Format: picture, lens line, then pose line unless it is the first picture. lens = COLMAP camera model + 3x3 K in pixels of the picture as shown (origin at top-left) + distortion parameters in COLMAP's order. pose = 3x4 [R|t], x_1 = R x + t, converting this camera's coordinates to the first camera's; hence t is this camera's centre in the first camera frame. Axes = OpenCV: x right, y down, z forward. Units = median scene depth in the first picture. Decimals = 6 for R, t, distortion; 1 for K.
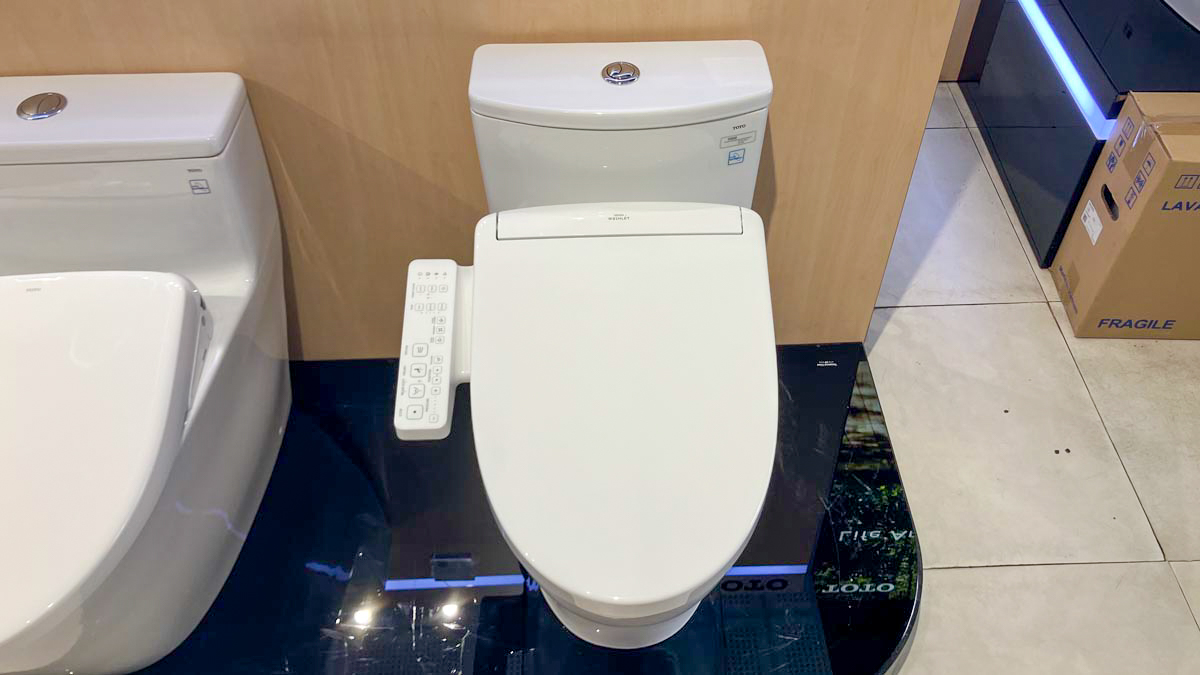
lens RADIAL K [[1003.0, 0, 598.1], [0, 1003.0, 329.8], [0, 0, 1]] dist [0.004235, 0.023793]
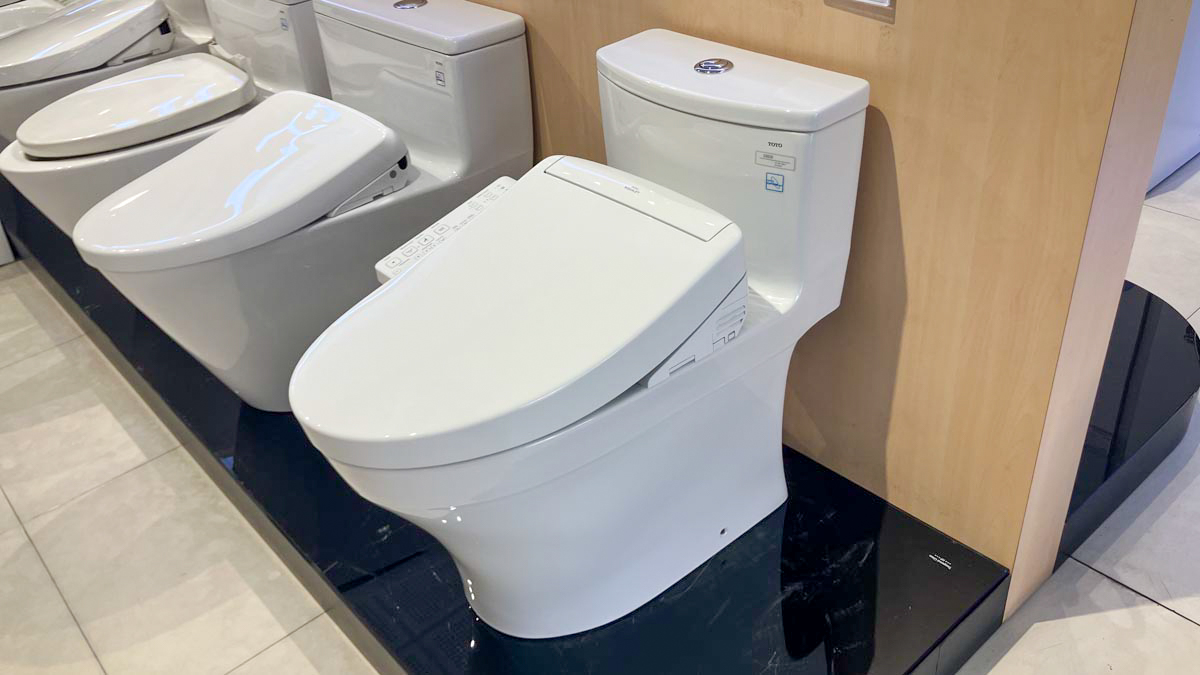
lens RADIAL K [[1003.0, 0, 596.8], [0, 1003.0, 340.8], [0, 0, 1]] dist [0.004235, 0.023793]
pose [[0.628235, 0.390094, -0.673162, 0.593498], [-0.516739, 0.856032, 0.013814, 0.017172], [0.581637, 0.339171, 0.739366, 0.242256]]
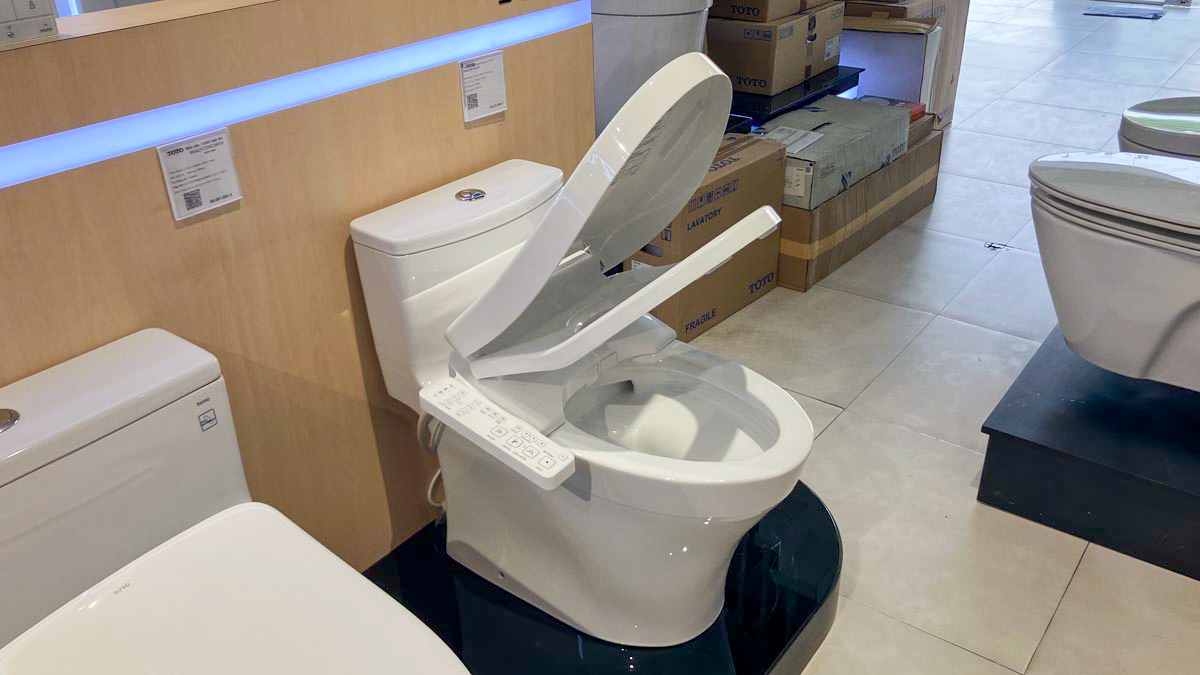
lens RADIAL K [[1003.0, 0, 593.8], [0, 1003.0, 338.0], [0, 0, 1]] dist [0.004235, 0.023793]
pose [[0.634474, -0.374319, 0.676260, -0.652246], [0.587285, 0.802287, -0.106920, 0.094123], [-0.502532, 0.464995, 0.728863, 0.070966]]
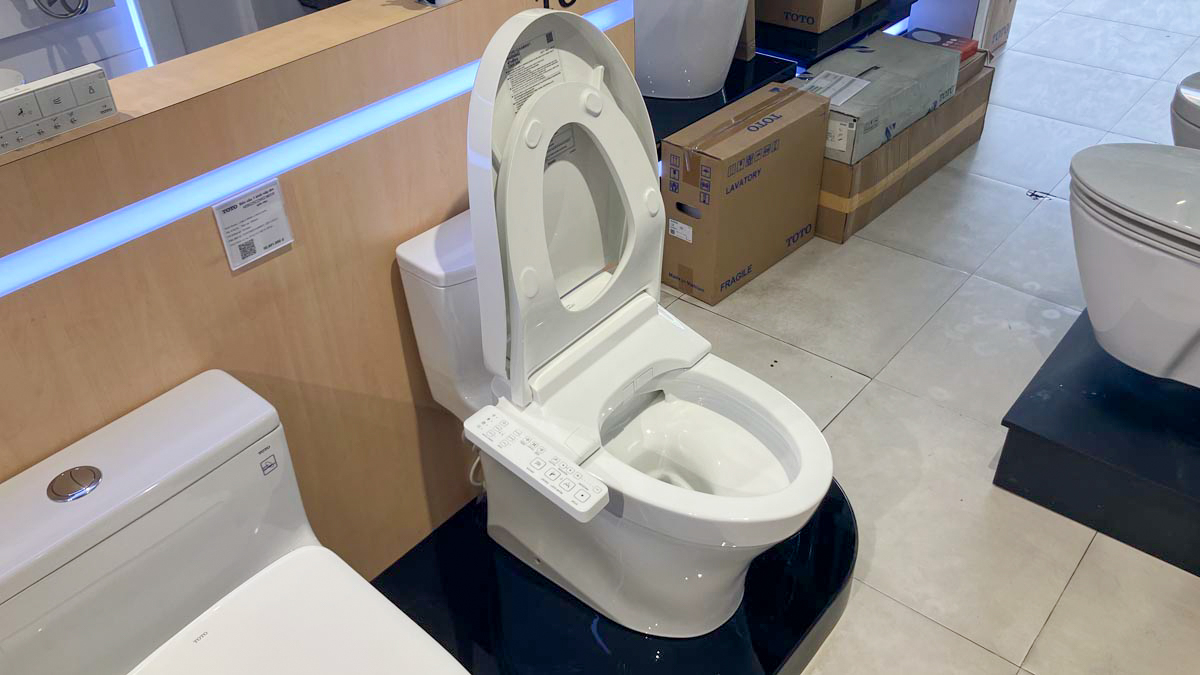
lens RADIAL K [[1003.0, 0, 603.1], [0, 1003.0, 347.1], [0, 0, 1]] dist [0.004235, 0.023793]
pose [[0.661160, -0.455733, 0.595965, -0.610037], [0.568834, 0.822449, -0.002136, -0.037304], [-0.489178, 0.340418, 0.803007, -0.031381]]
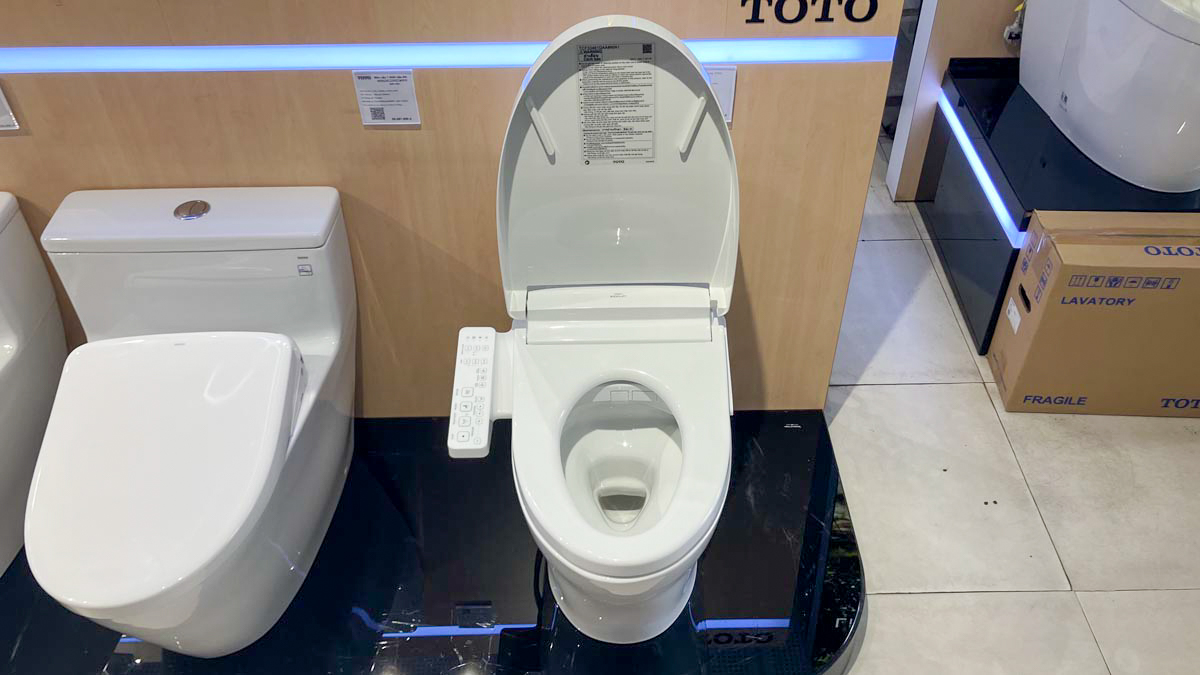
lens RADIAL K [[1003.0, 0, 593.2], [0, 1003.0, 326.0], [0, 0, 1]] dist [0.004235, 0.023793]
pose [[0.999729, 0.012043, -0.019914, 0.011132], [-0.014331, 0.992782, -0.119077, 0.070273], [0.018336, 0.119330, 0.992685, -0.256522]]
